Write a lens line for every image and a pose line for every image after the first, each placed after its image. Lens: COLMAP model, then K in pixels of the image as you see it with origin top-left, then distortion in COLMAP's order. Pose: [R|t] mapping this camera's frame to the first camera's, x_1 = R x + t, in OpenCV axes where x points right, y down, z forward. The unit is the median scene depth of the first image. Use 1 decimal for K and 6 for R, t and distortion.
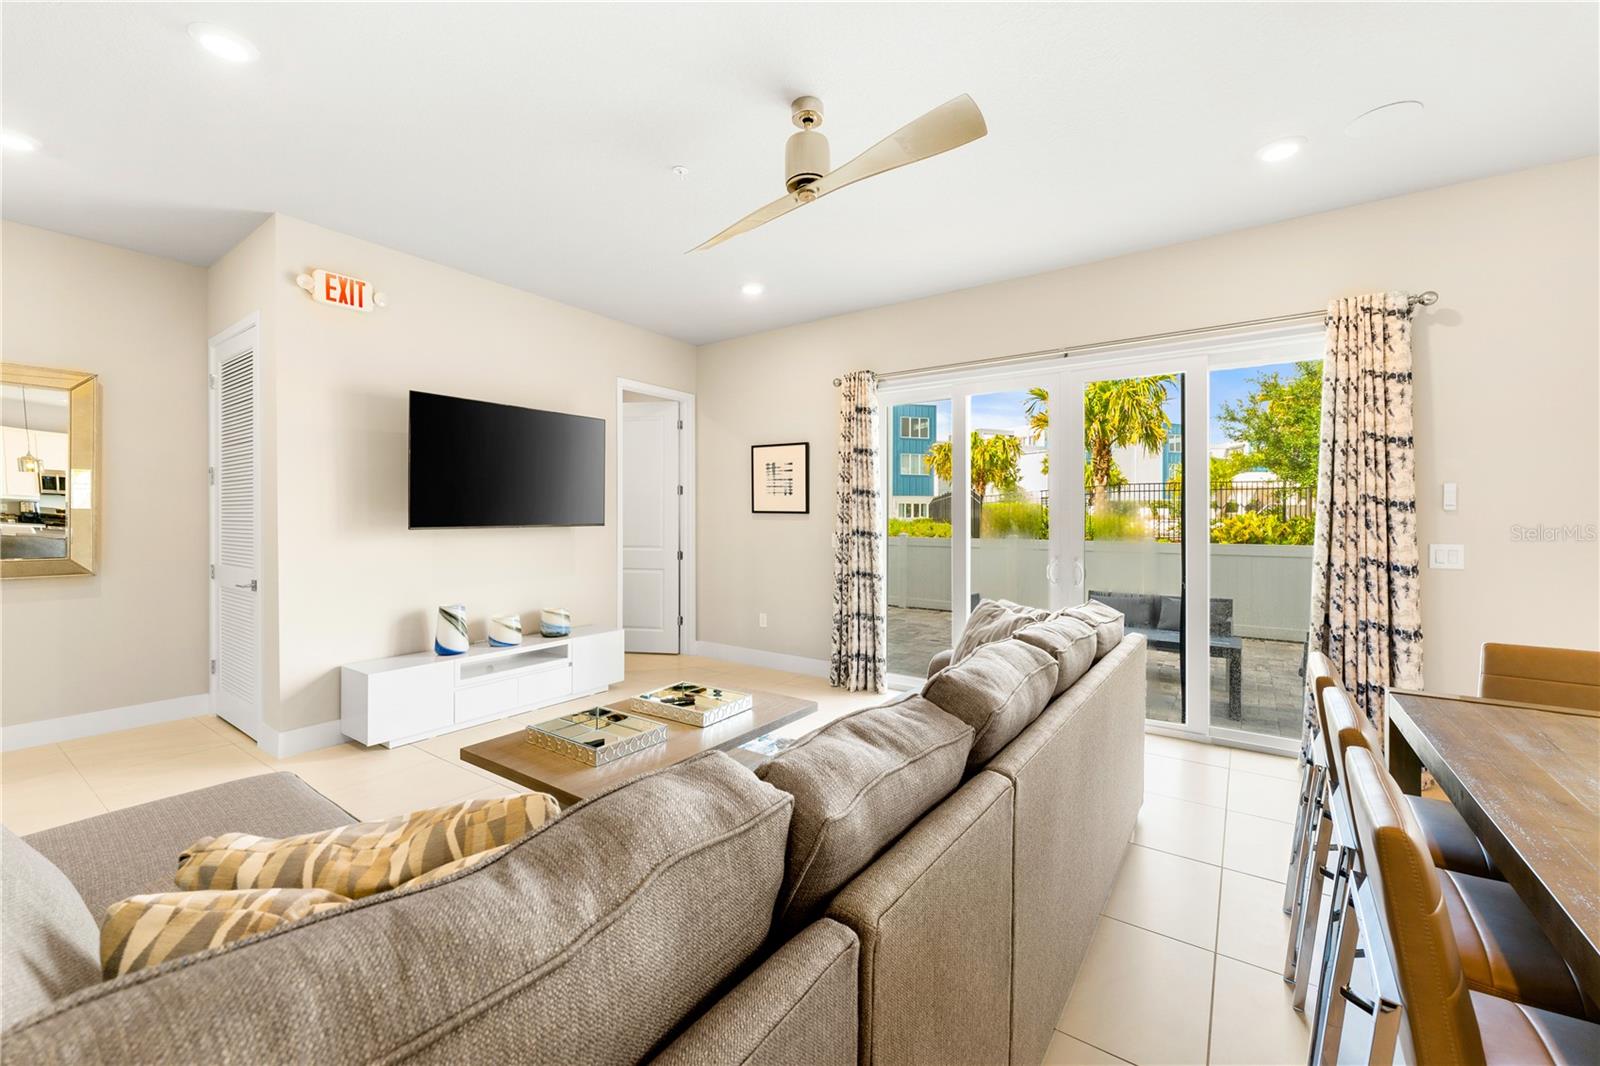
lens RADIAL K [[643.5, 0, 789.2], [0, 643.5, 516.4], [0, 0, 1]] dist [0.006093, -0.001020]
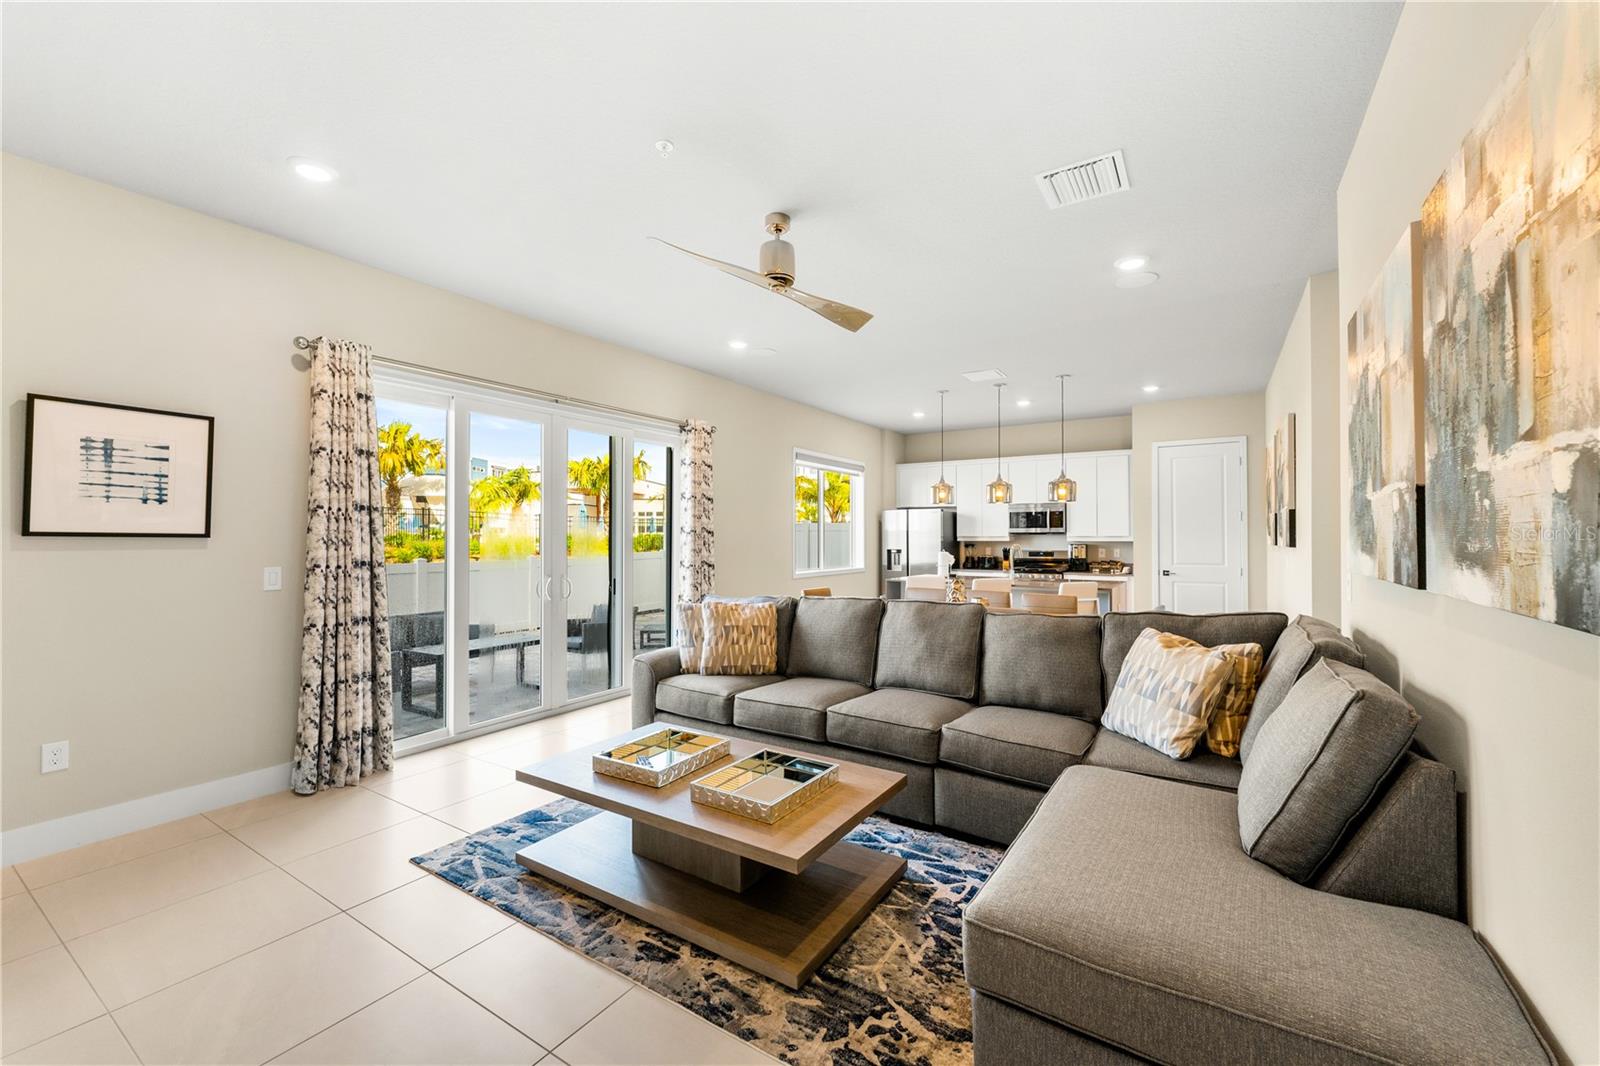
lens RADIAL K [[643.5, 0, 795.9], [0, 643.5, 529.6], [0, 0, 1]] dist [0.006093, -0.001020]
pose [[-0.043668, 0.009434, 0.999002, -0.678873], [0.001223, 0.999955, -0.009390, -0.006290], [-0.999045, 0.000812, -0.043678, 0.570380]]
